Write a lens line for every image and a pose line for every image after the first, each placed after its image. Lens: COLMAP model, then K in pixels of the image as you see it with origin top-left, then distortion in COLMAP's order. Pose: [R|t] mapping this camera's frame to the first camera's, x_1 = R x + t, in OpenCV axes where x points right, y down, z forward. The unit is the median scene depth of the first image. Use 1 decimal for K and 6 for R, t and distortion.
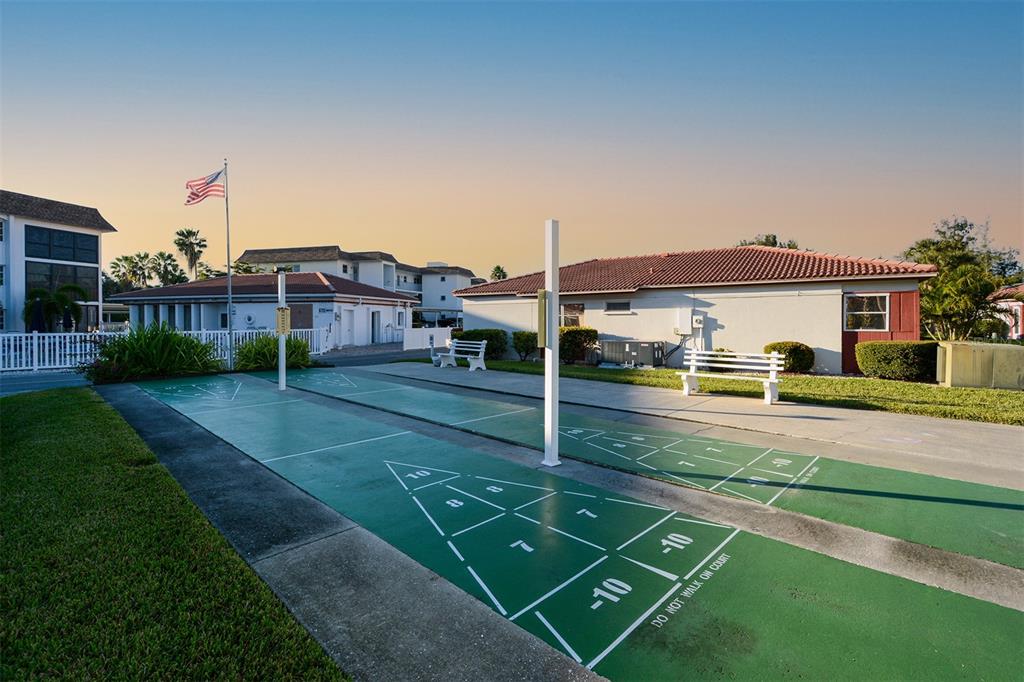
lens RADIAL K [[445.2, 0, 503.4], [0, 445.2, 340.7], [0, 0, 1]] dist [-0.002196, -0.000401]
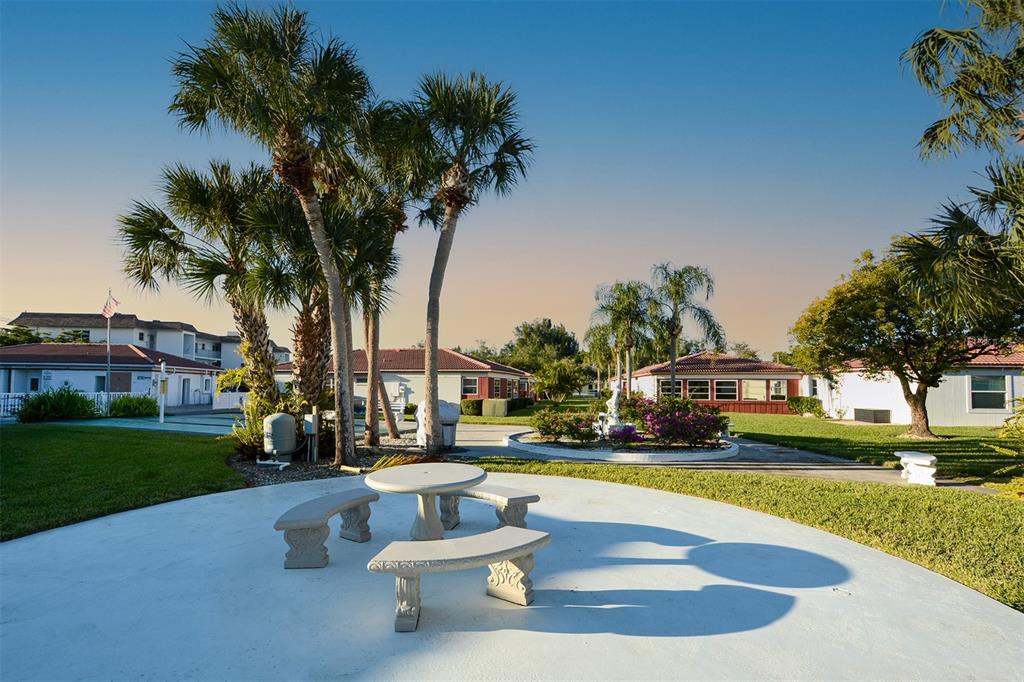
lens RADIAL K [[451.4, 0, 503.4], [0, 451.4, 367.1], [0, 0, 1]] dist [-0.020987, -0.000140]
pose [[0.919065, 0.027741, 0.393128, 0.032283], [0.007641, 0.996078, -0.088151, 0.016500], [-0.394032, 0.084021, 0.915248, -0.444270]]
